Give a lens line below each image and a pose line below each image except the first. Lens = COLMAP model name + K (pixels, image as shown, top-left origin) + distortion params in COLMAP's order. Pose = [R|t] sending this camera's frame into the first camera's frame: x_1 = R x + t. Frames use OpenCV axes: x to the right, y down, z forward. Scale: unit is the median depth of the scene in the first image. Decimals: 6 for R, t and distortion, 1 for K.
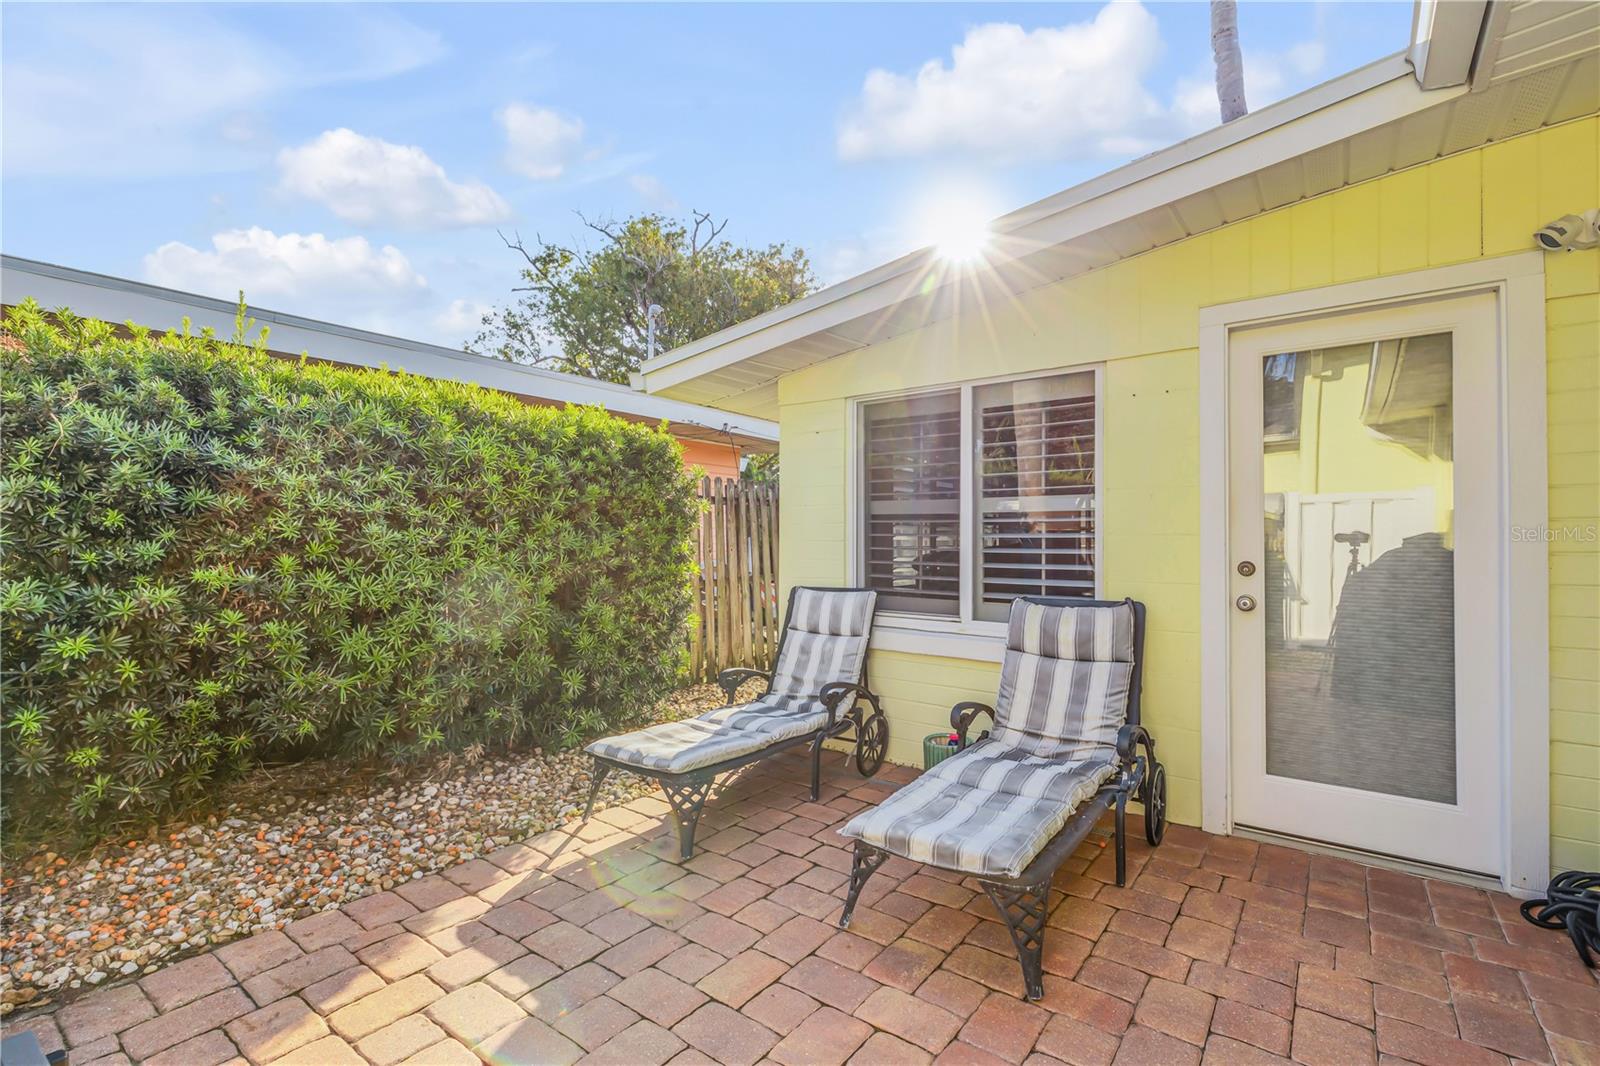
lens RADIAL K [[716.6, 0, 800.0], [0, 716.6, 533.0], [0, 0, 1]] dist [-0.000077, 0.000071]
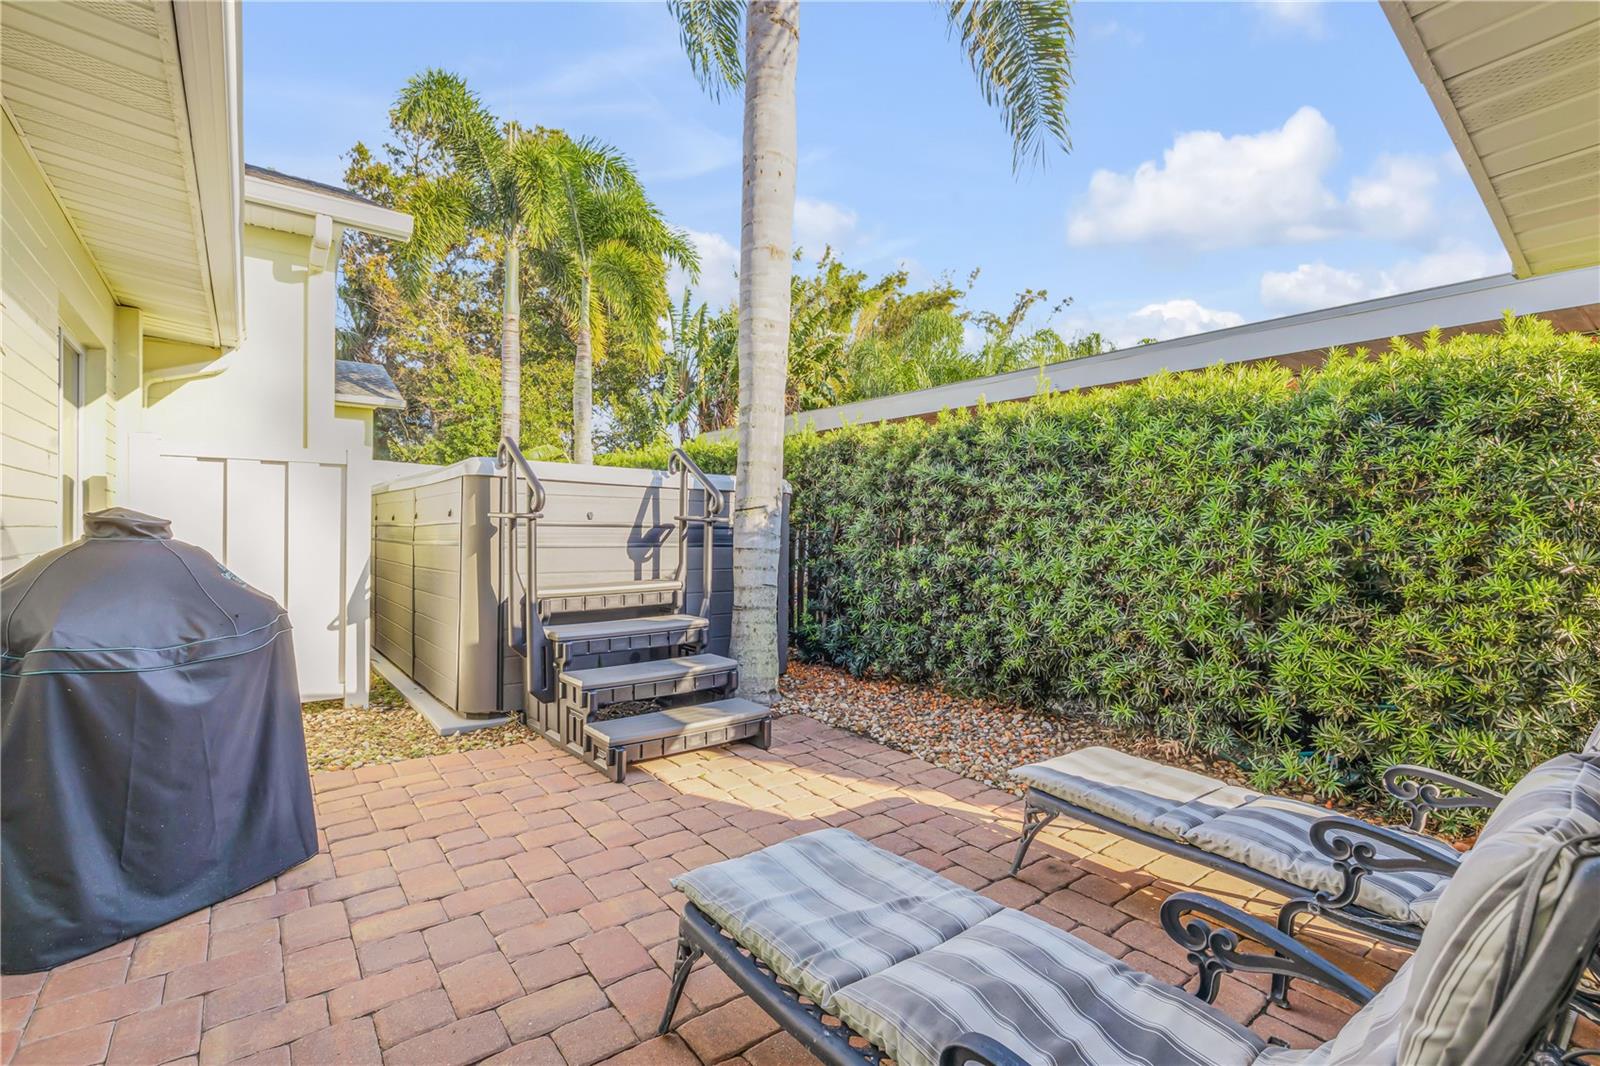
lens RADIAL K [[716.6, 0, 800.0], [0, 716.6, 533.0], [0, 0, 1]] dist [-0.000077, 0.000071]
pose [[-0.266719, 0.002187, -0.963772, 0.978210], [-0.003034, 0.999991, 0.003109, 0.014383], [0.963770, 0.003753, -0.266709, 1.188192]]
